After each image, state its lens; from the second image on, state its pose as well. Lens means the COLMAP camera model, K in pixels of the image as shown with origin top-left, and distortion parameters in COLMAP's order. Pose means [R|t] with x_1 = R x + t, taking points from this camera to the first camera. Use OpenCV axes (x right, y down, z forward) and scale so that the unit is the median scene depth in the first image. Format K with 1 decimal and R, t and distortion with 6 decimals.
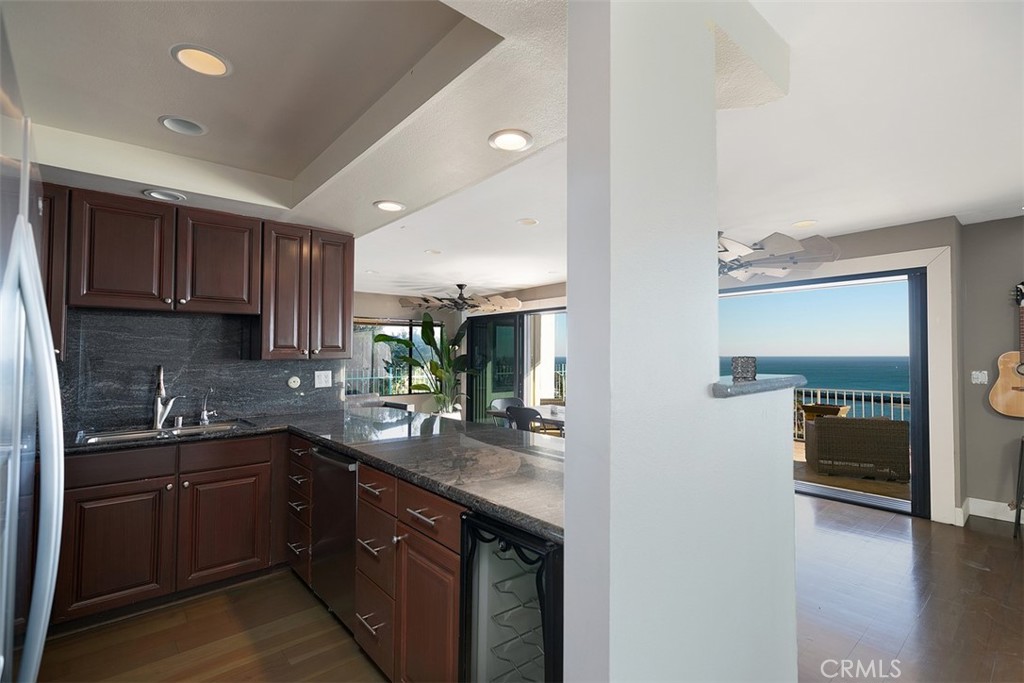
lens RADIAL K [[471.7, 0, 510.2], [0, 471.7, 345.0], [0, 0, 1]] dist [-0.000431, -0.000338]
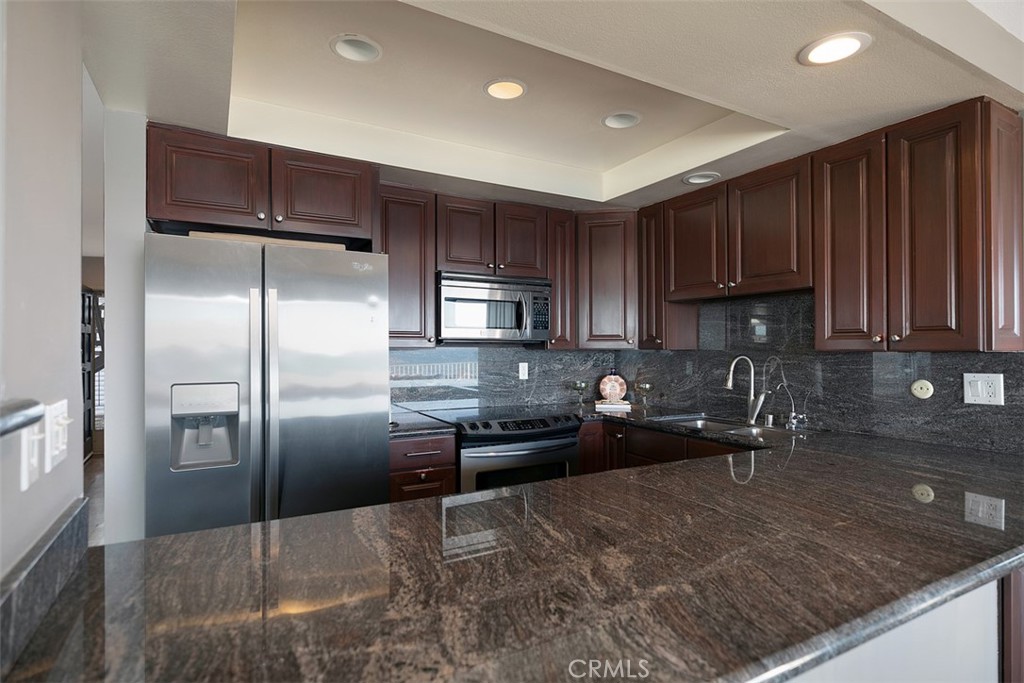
lens RADIAL K [[534.9, 0, 508.3], [0, 534.9, 343.4], [0, 0, 1]] dist [0.004641, 0.000412]
pose [[-0.199570, 0.000855, -0.979883, 0.353994], [0.023091, 0.999726, -0.003831, 0.012946], [0.979611, -0.023391, -0.199535, 0.703967]]
